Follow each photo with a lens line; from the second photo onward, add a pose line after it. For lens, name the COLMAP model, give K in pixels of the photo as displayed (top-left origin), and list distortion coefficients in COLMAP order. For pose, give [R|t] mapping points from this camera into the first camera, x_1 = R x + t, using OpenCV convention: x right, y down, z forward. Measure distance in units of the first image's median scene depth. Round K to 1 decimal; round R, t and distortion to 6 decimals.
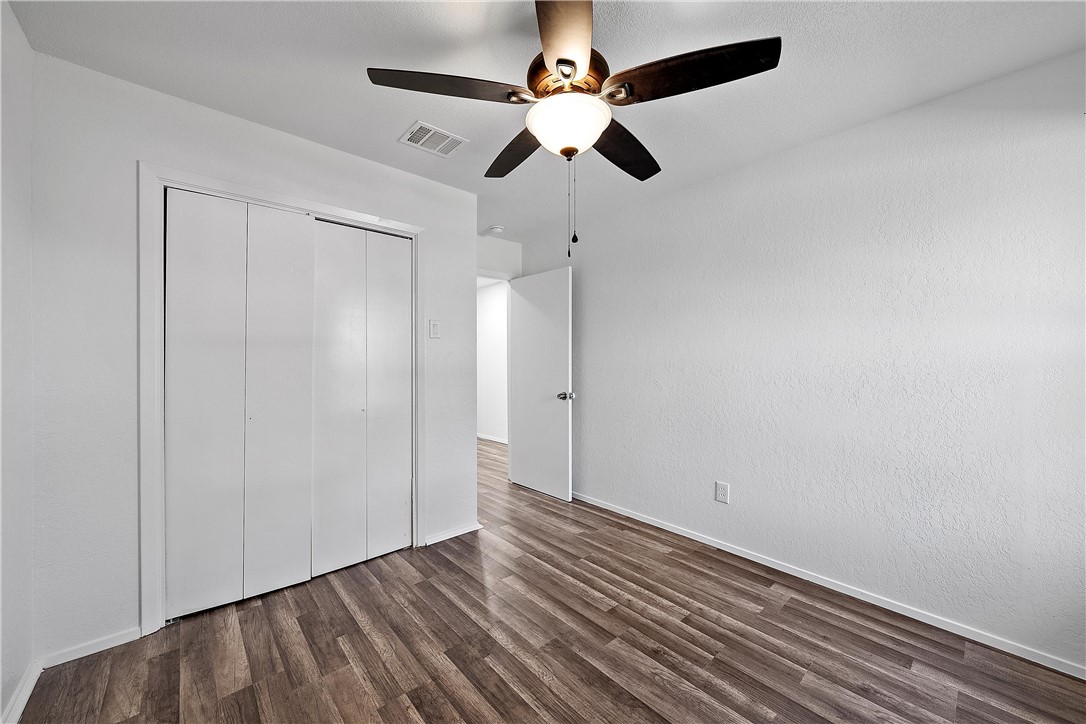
lens RADIAL K [[414.1, 0, 543.0], [0, 414.1, 362.0], [0, 0, 1]] dist [-0.001441, -0.000191]
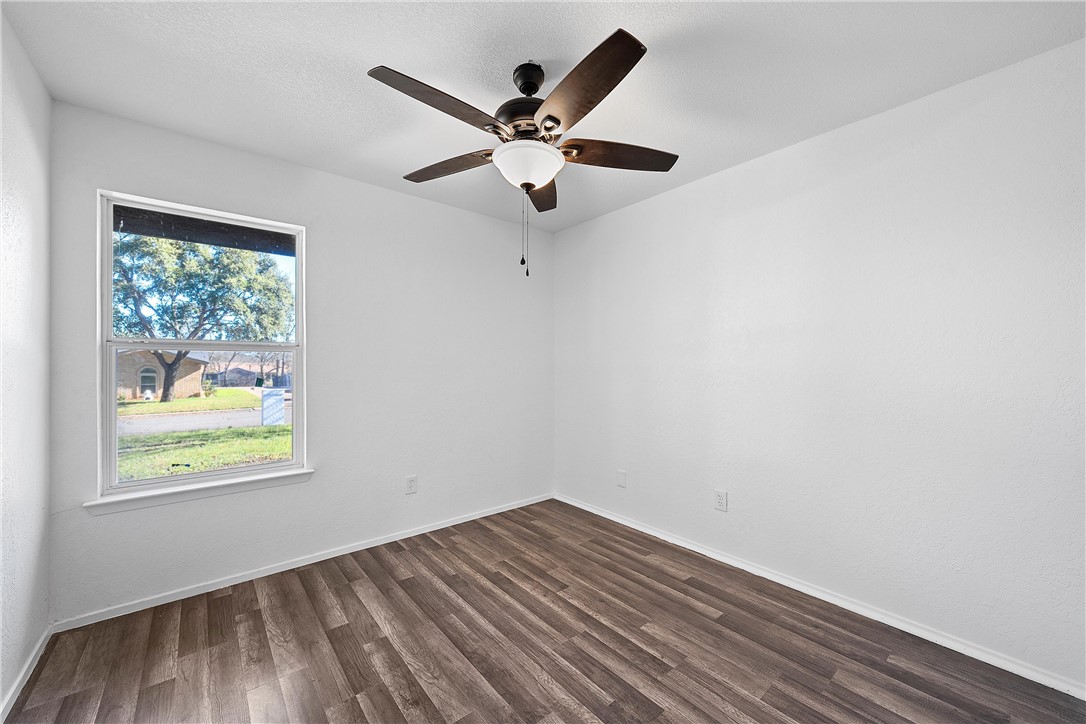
lens RADIAL K [[417.4, 0, 543.0], [0, 417.4, 362.0], [0, 0, 1]] dist [-0.001239, 0.000021]
pose [[-0.999374, -0.002632, 0.035273, -0.021433], [-0.002377, 0.999971, 0.007287, -0.017900], [-0.035291, 0.007198, -0.999351, 2.012600]]
